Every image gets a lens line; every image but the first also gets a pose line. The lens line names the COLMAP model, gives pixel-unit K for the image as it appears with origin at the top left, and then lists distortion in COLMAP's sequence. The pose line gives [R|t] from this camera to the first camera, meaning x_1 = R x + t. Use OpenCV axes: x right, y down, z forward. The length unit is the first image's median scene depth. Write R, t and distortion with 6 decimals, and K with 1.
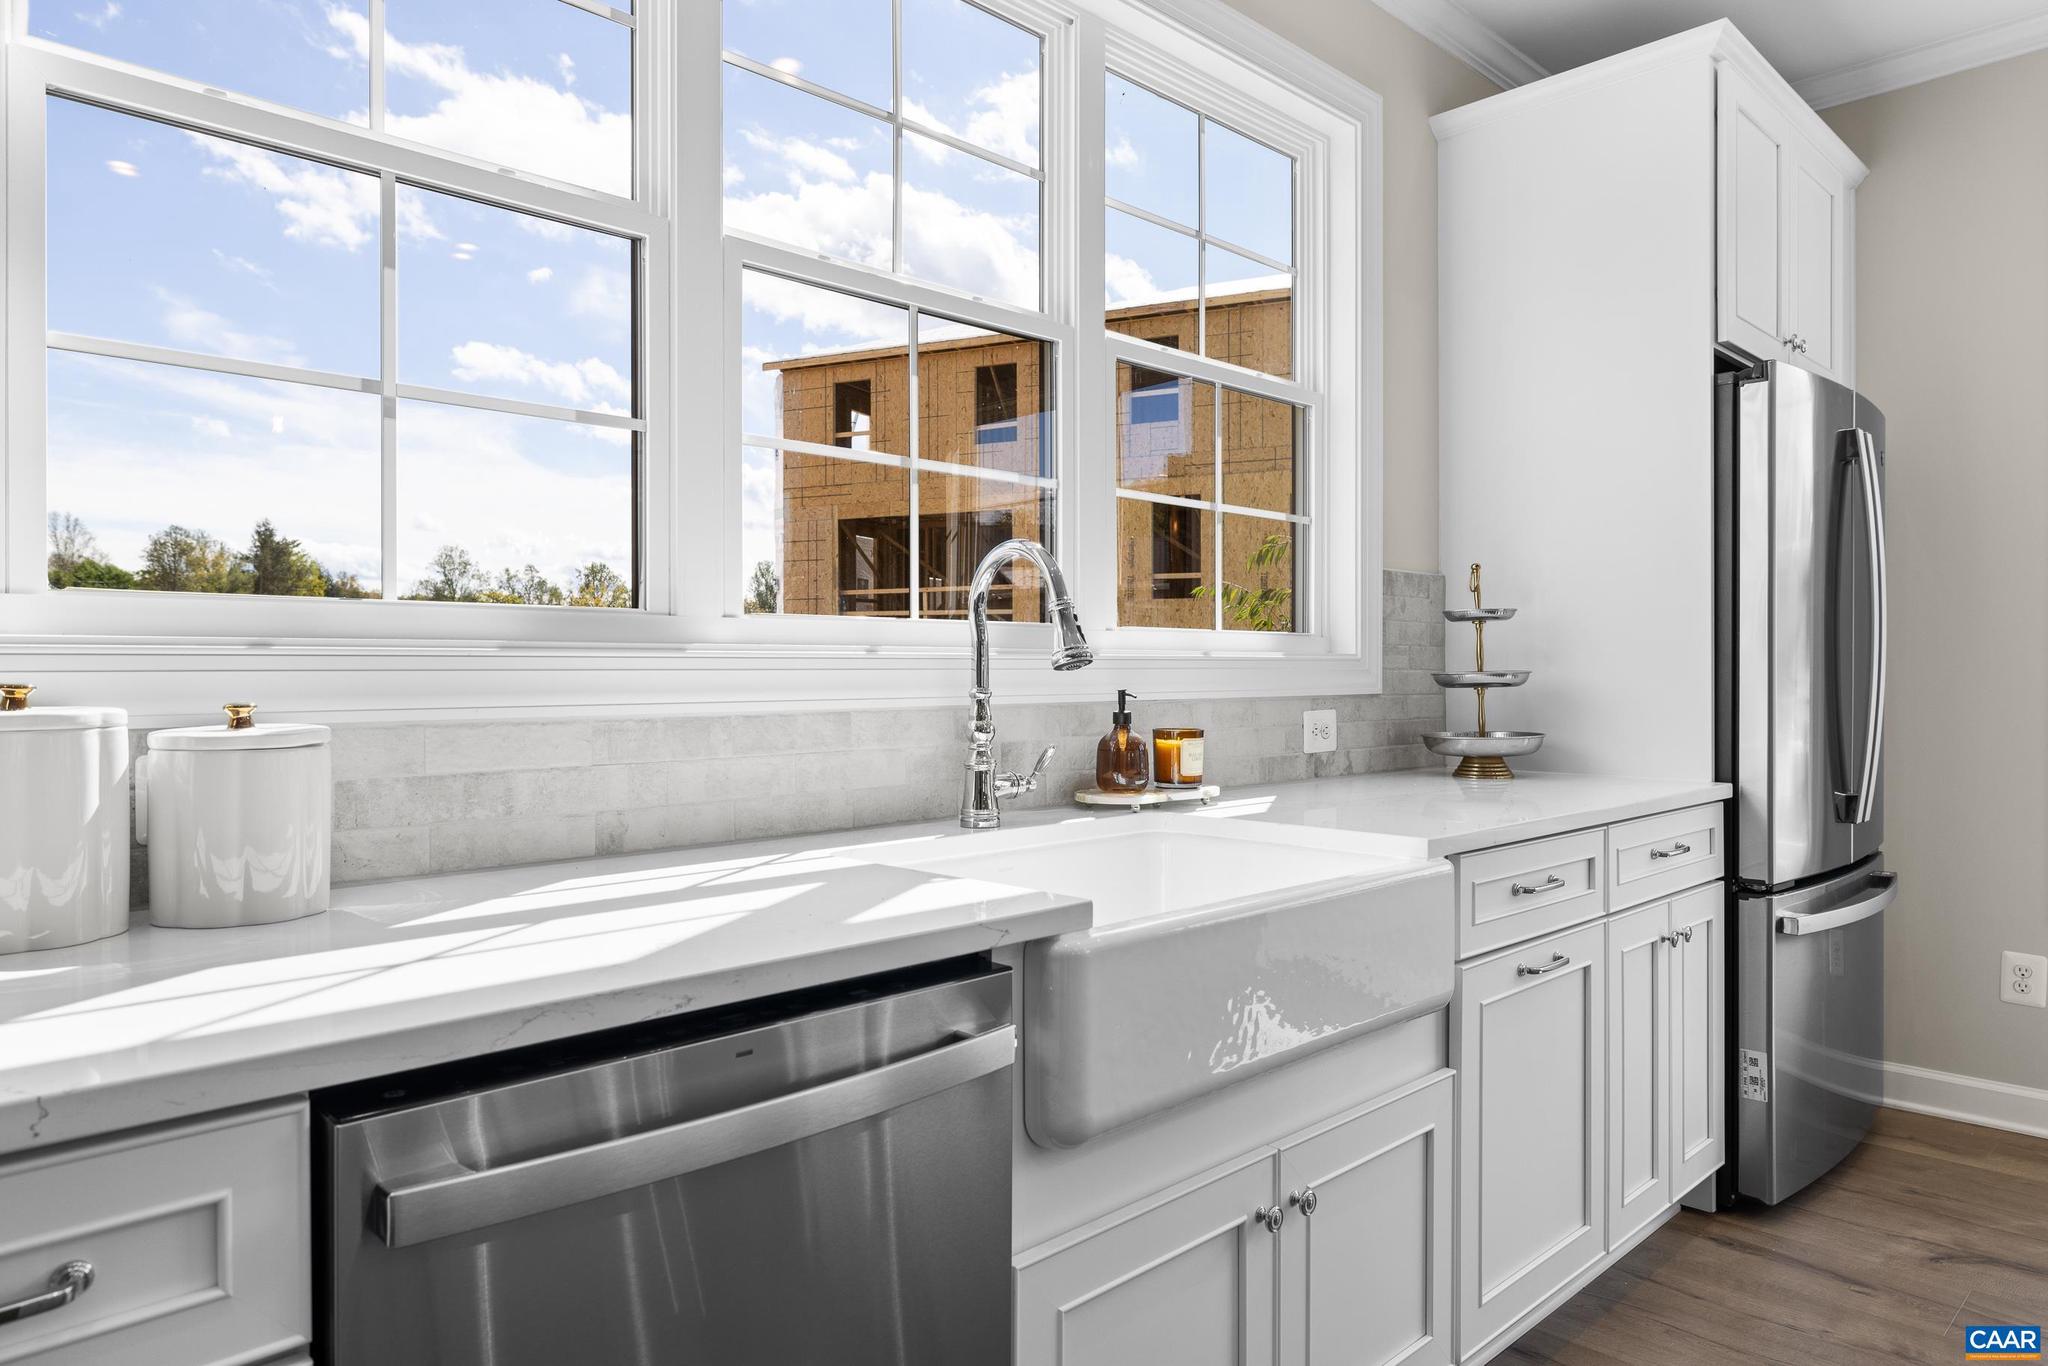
lens RADIAL K [[1287.8, 0, 1024.0], [0, 1287.8, 683.0], [0, 0, 1]] dist [-0.001514, -0.000034]
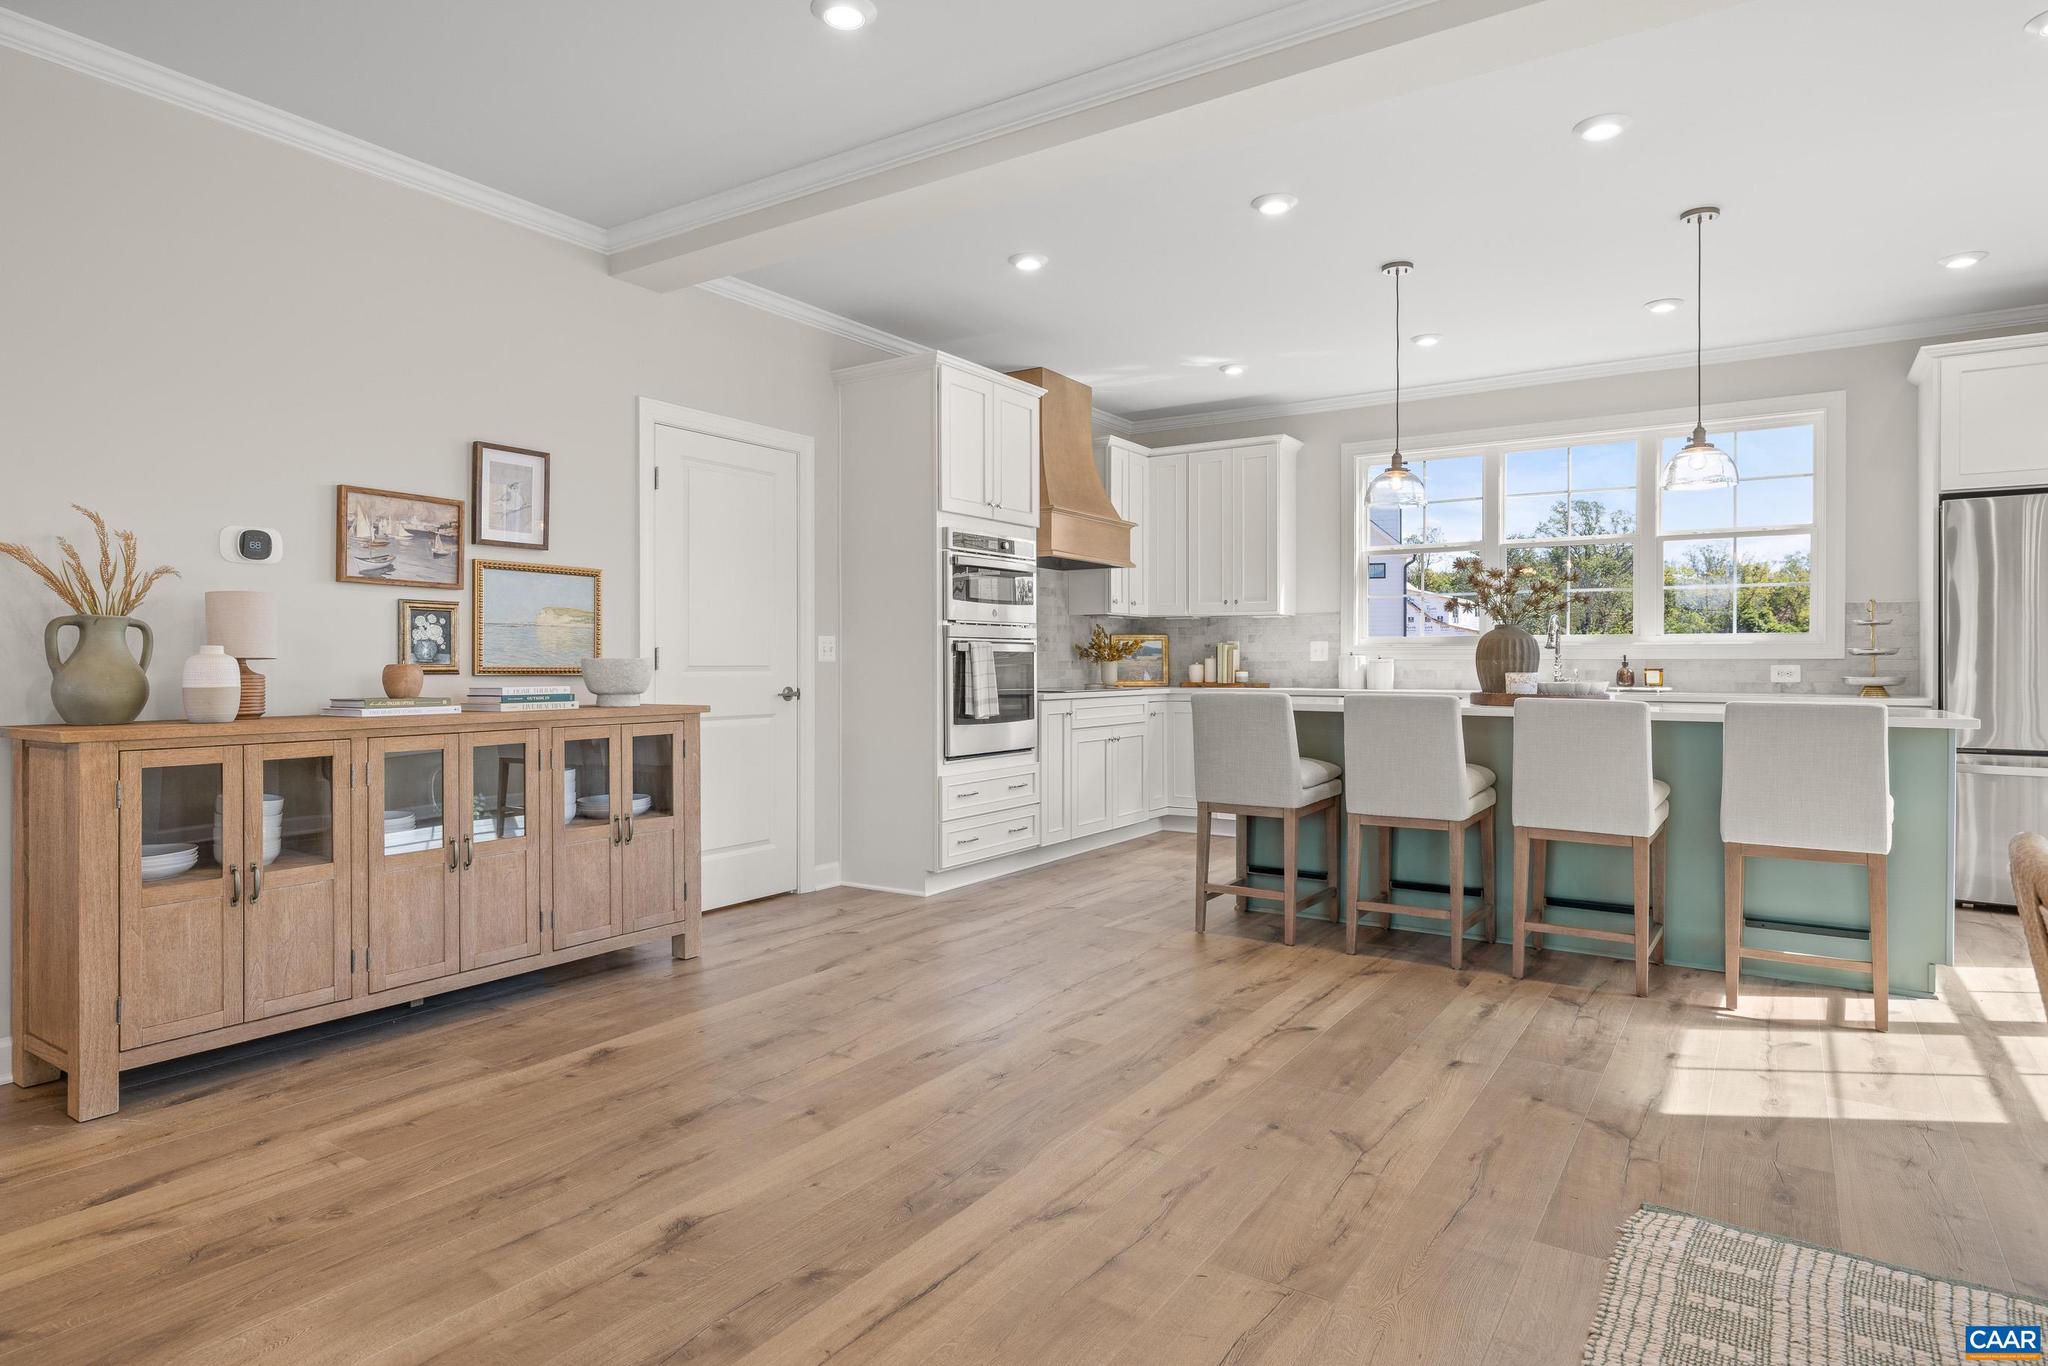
lens RADIAL K [[1164.5, 0, 1018.0], [0, 1164.5, 663.3], [0, 0, 1]] dist [0.001636, 0.000066]
pose [[0.209705, 0.002342, -0.977762, 2.014261], [-0.010070, 0.999949, 0.000235, 0.031598], [0.977713, 0.009797, 0.209718, -0.842425]]
